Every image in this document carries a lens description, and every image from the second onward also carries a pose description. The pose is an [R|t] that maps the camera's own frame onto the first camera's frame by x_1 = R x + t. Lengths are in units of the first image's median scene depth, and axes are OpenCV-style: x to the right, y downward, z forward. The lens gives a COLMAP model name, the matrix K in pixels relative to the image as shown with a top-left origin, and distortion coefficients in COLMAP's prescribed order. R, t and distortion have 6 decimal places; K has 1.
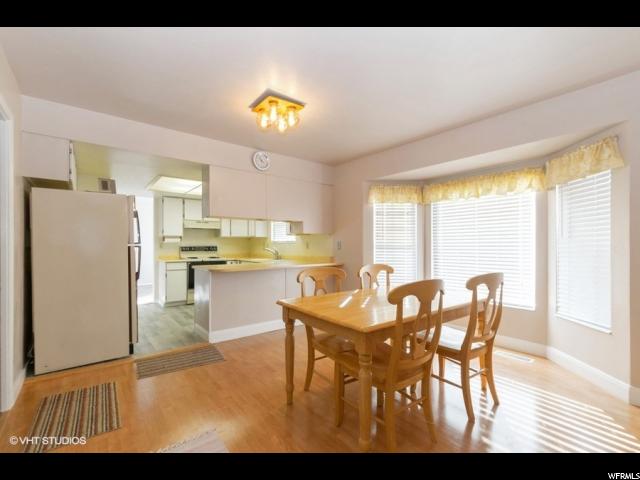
lens RADIAL K [[285.1, 0, 324.3], [0, 285.1, 242.7], [0, 0, 1]] dist [-0.001269, 0.000258]
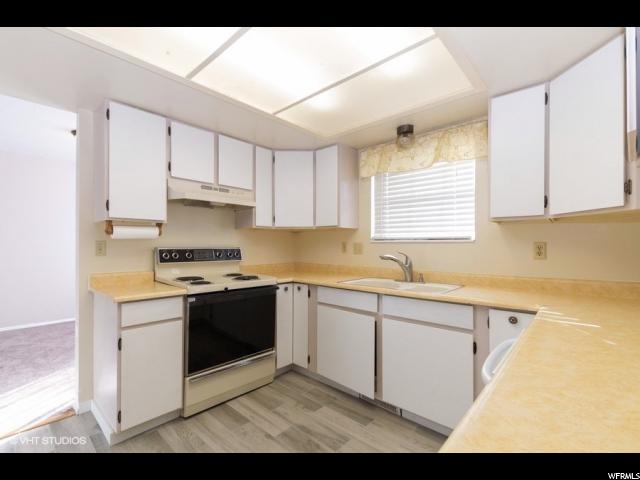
lens RADIAL K [[285.1, 0, 315.1], [0, 285.1, 242.2], [0, 0, 1]] dist [-0.001269, 0.000258]
pose [[0.992516, 0.005104, 0.122008, -0.345376], [-0.004678, 0.999982, -0.003774, 0.004371], [-0.122025, 0.003175, 0.992522, 0.604306]]
